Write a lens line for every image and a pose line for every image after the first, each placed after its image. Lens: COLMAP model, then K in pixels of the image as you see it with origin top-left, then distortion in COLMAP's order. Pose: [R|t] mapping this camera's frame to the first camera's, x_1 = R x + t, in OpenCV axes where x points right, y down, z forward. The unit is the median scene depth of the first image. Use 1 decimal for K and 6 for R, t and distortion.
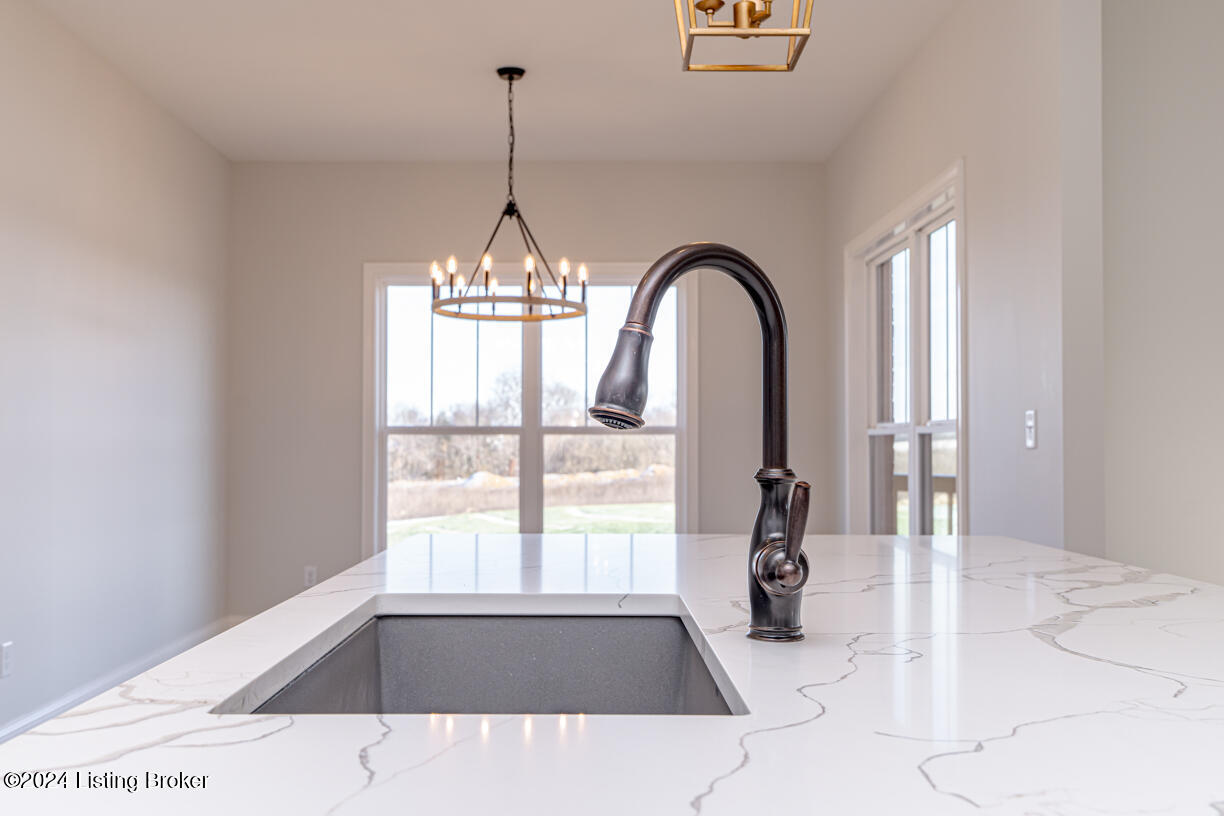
lens RADIAL K [[1313.3, 0, 612.0], [0, 1313.3, 408.0], [0, 0, 1]] dist [0.002072, -0.003323]
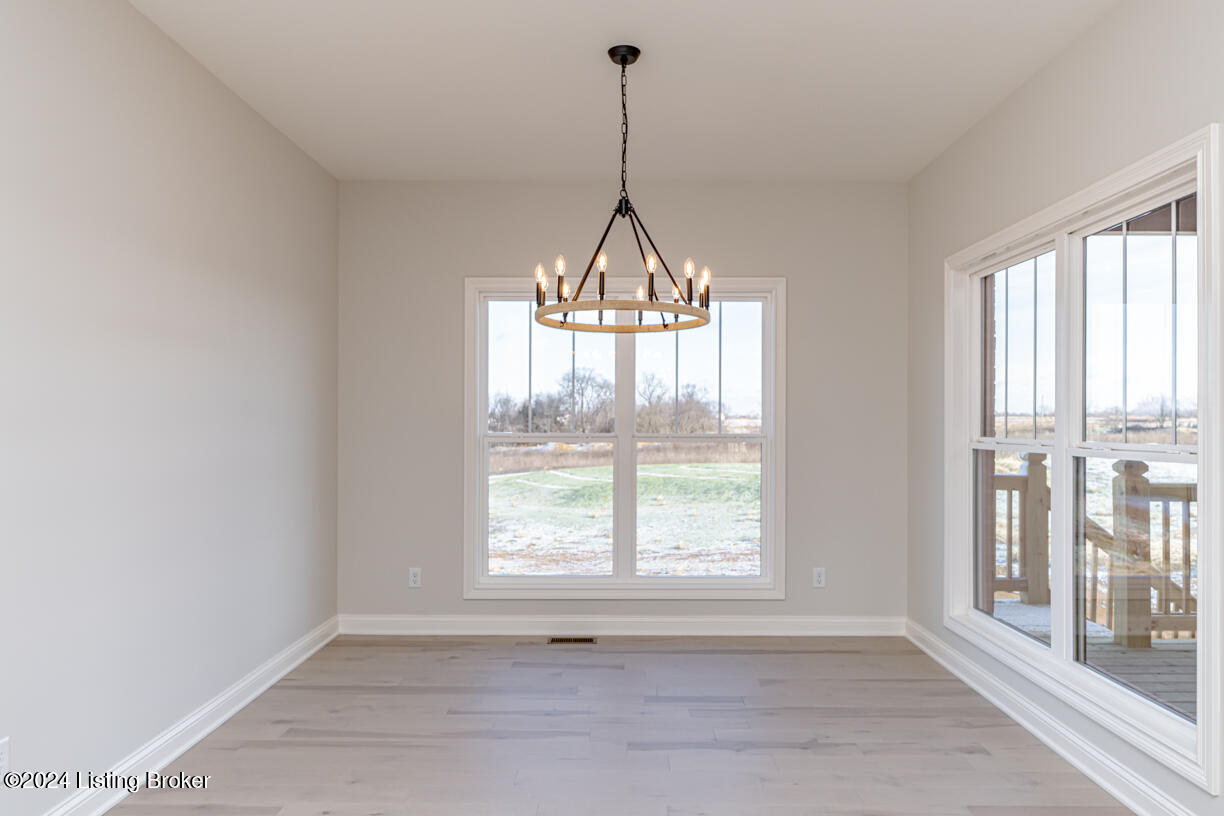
lens RADIAL K [[798.0, 0, 612.0], [0, 798.0, 408.0], [0, 0, 1]] dist [-0.008544, -0.000008]
pose [[0.999831, 0.003779, -0.018008, -0.072610], [-0.003421, 0.999797, 0.019866, -0.023318], [0.018079, -0.019802, 0.999640, 0.437512]]
